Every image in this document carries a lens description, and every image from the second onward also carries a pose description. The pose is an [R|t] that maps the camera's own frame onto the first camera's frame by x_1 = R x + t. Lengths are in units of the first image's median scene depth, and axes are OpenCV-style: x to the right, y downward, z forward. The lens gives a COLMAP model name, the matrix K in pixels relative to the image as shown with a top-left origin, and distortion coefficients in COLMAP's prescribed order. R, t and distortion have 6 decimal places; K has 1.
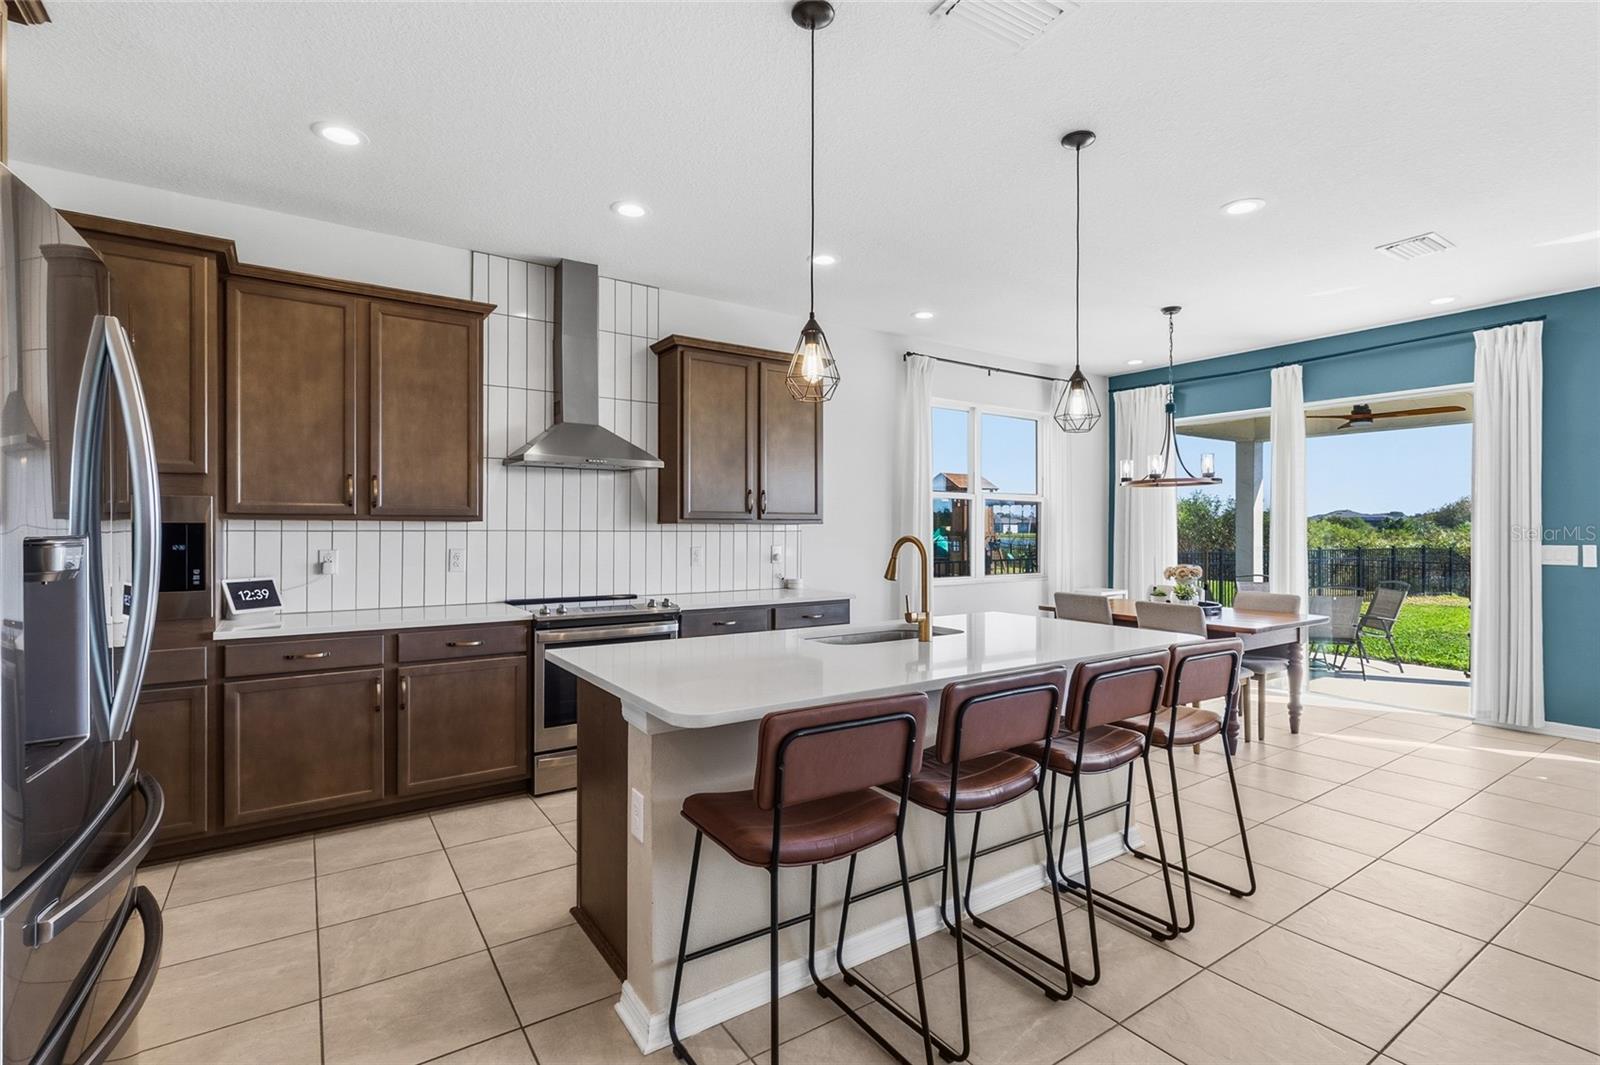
lens RADIAL K [[743.6, 0, 810.6], [0, 743.6, 530.7], [0, 0, 1]] dist [-0.000153, 0.000066]
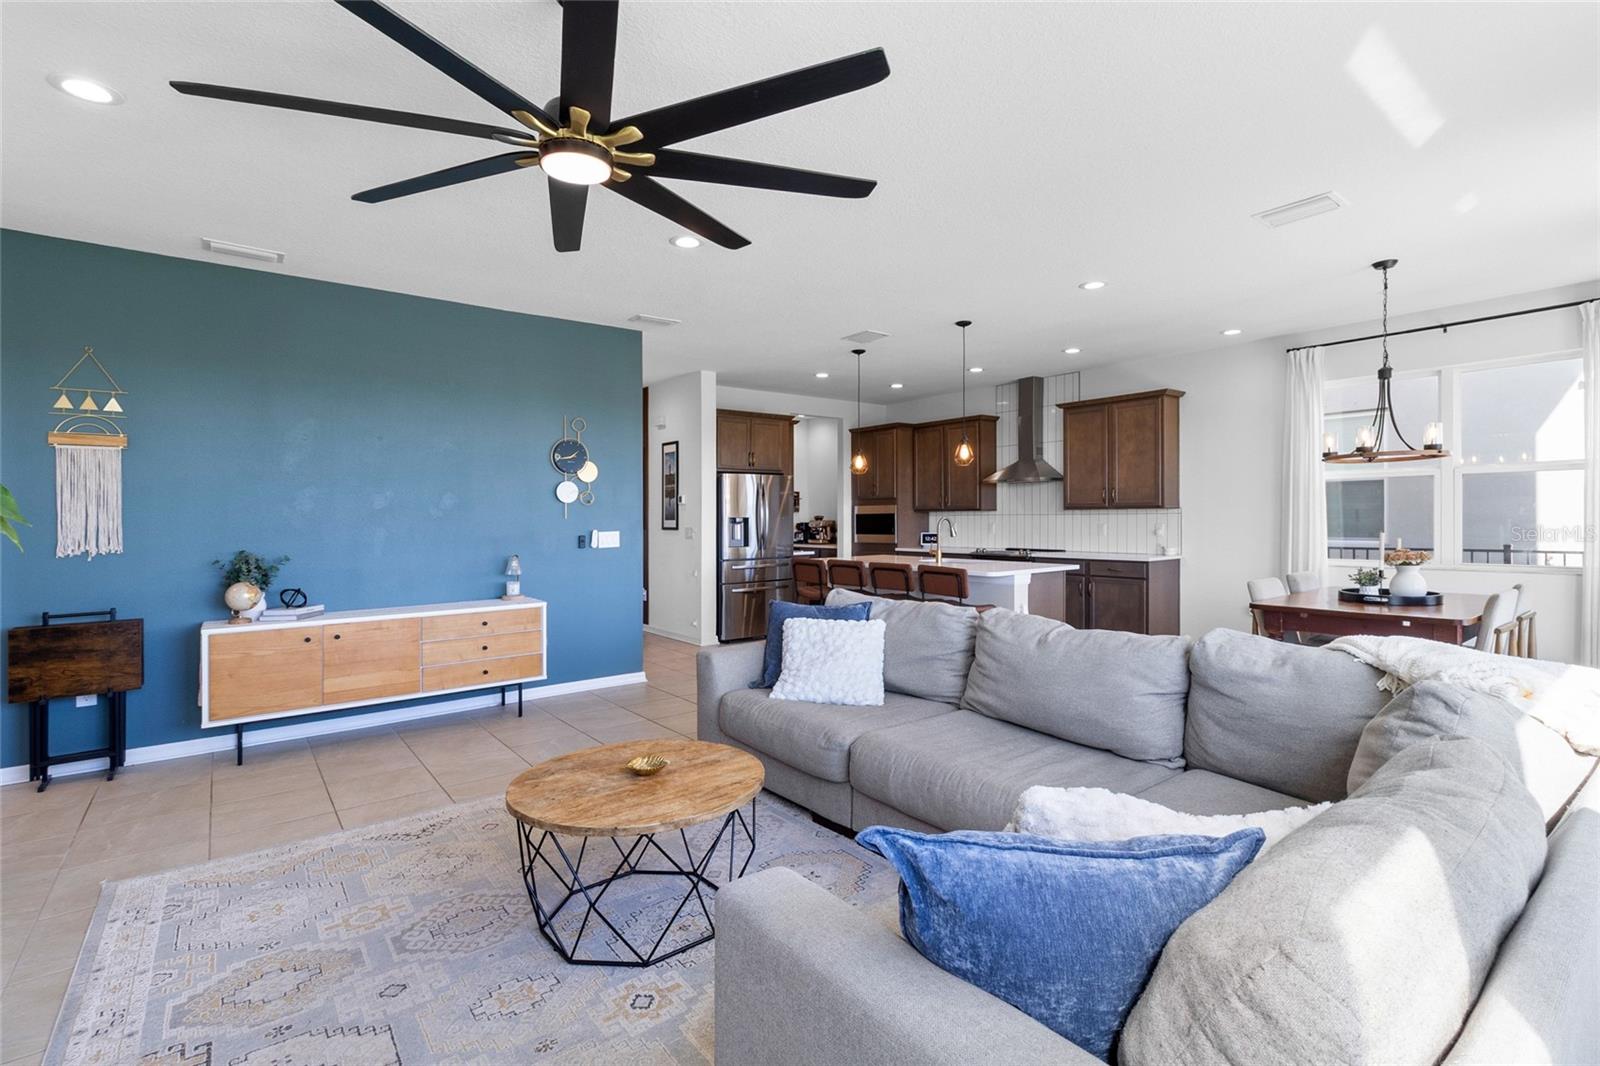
lens RADIAL K [[737.1, 0, 809.9], [0, 737.1, 515.4], [0, 0, 1]] dist [0.001661, -0.000265]
pose [[0.070933, -0.003067, -0.997476, 1.493415], [0.008486, 0.999961, -0.002471, 0.001996], [0.997445, -0.008290, 0.070956, 0.276246]]
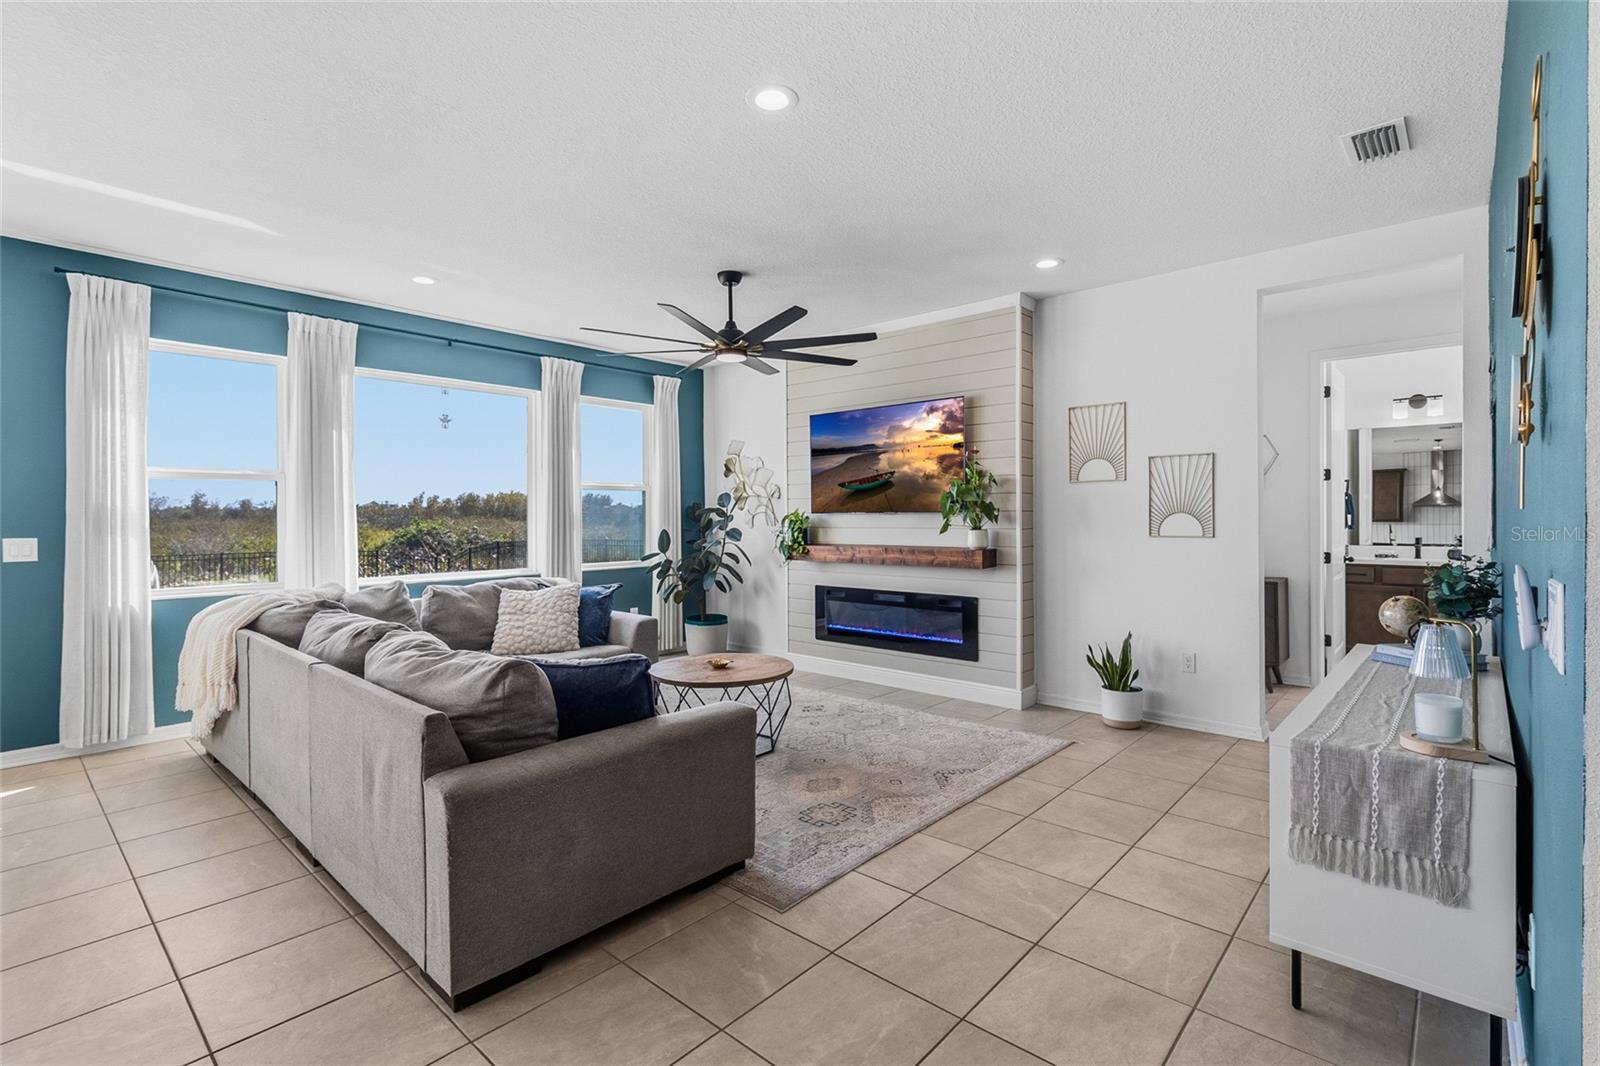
lens RADIAL K [[737.1, 0, 809.9], [0, 737.1, 515.4], [0, 0, 1]] dist [0.001661, -0.000265]
pose [[-0.245563, 0.002767, 0.969377, 0.011285], [0.007066, 0.999974, -0.001064, 0.001477], [-0.969355, 0.006589, -0.245576, 0.308498]]
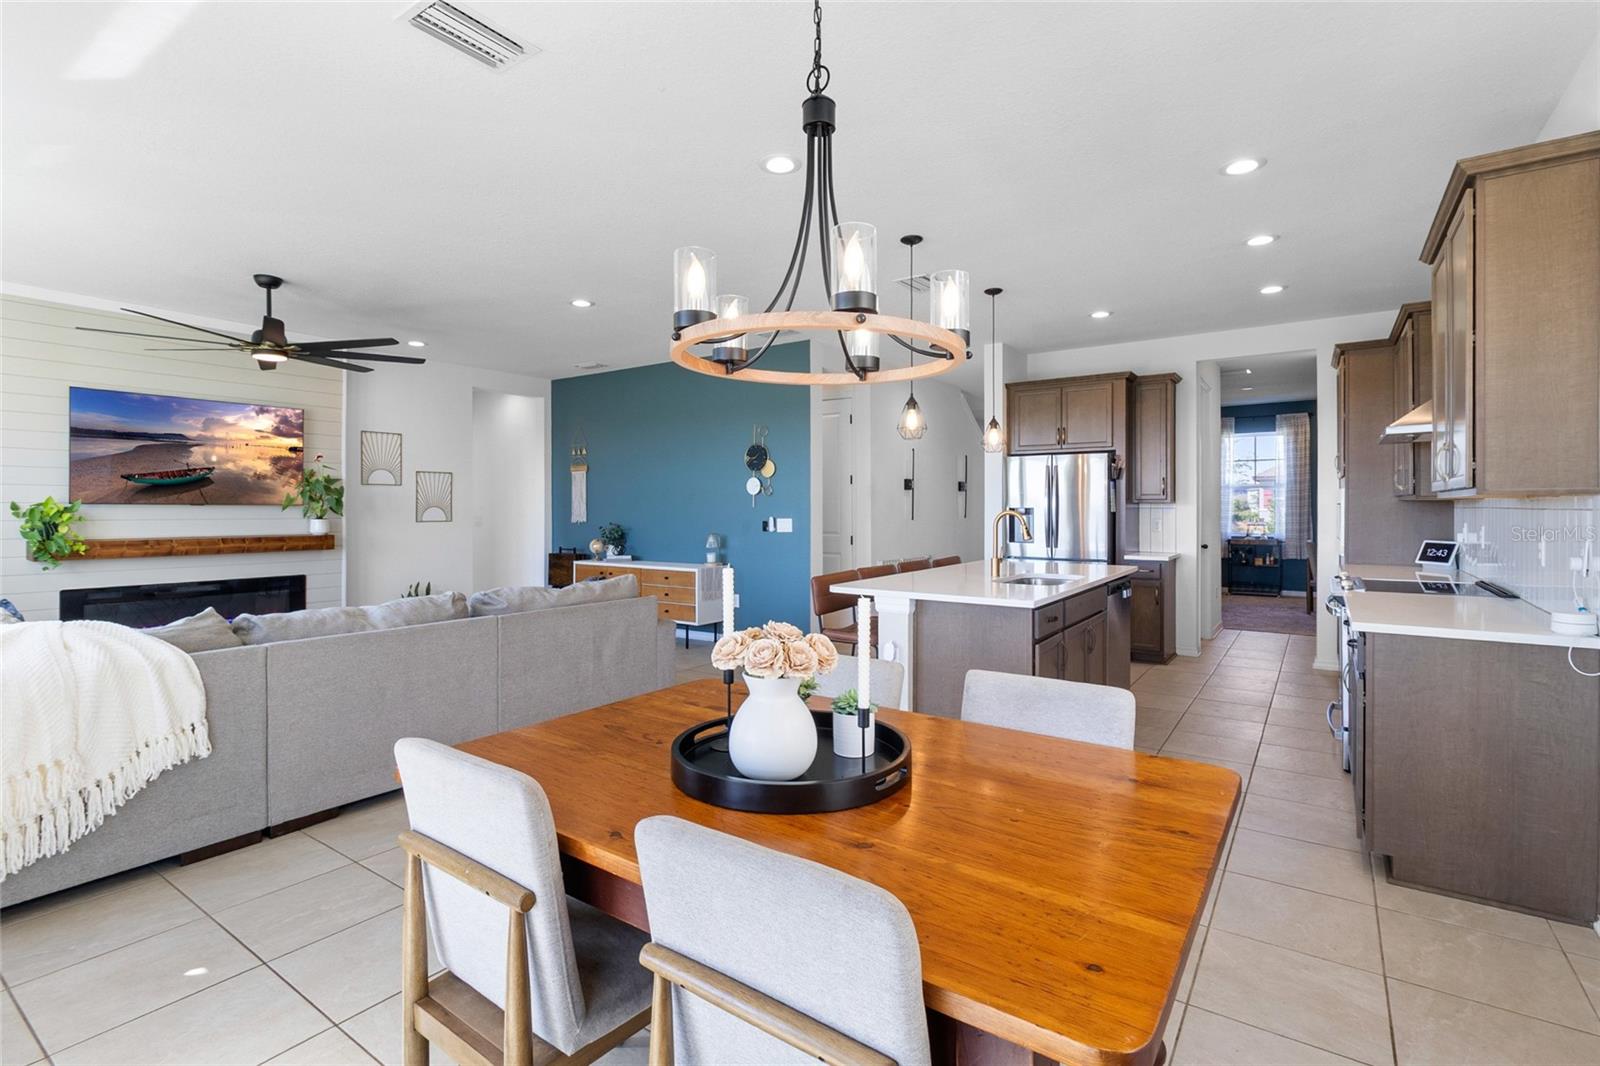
lens RADIAL K [[744.9, 0, 811.7], [0, 744.9, 506.2], [0, 0, 1]] dist [-0.000356, -0.000290]
pose [[-0.934022, -0.001265, -0.357215, 0.678465], [-0.001155, 0.999999, -0.000520, -0.000899], [0.357215, -0.000073, -0.934022, 1.462913]]
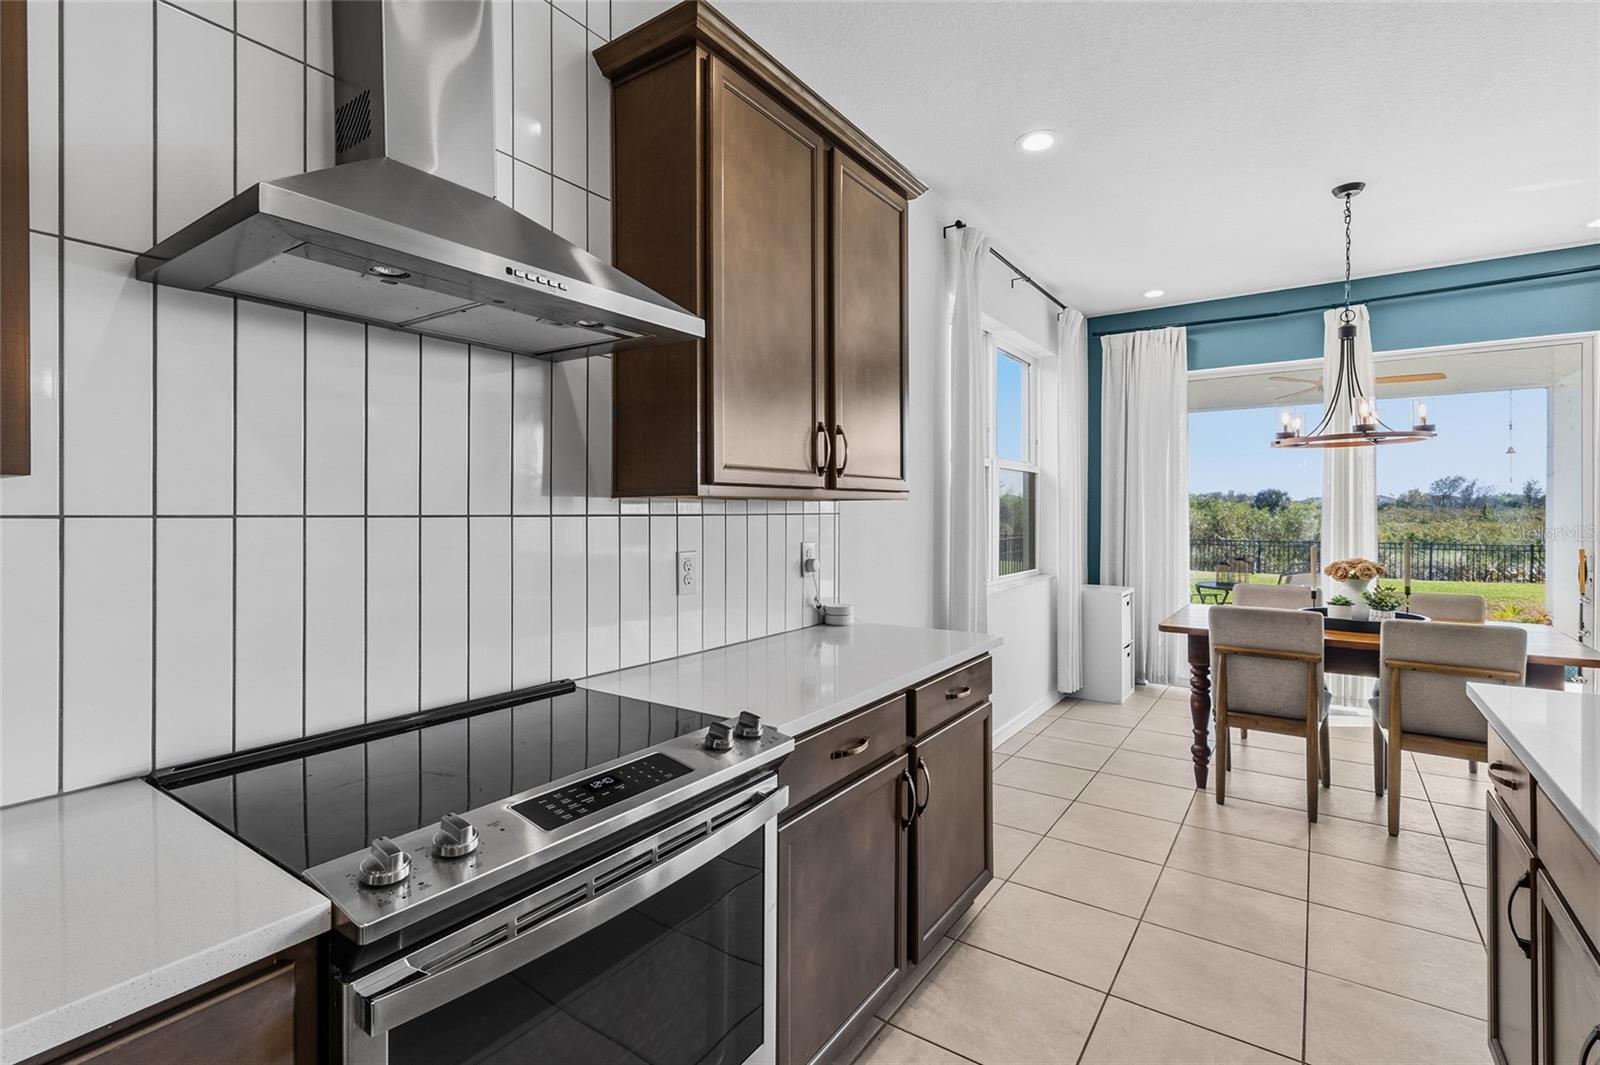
lens RADIAL K [[737.1, 0, 809.9], [0, 737.1, 514.9], [0, 0, 1]] dist [0.001661, -0.000265]
pose [[0.933838, -0.006298, 0.357642, -0.258967], [0.006135, 0.999980, 0.001591, 0.000657], [-0.357645, 0.000709, 0.933857, 0.608924]]
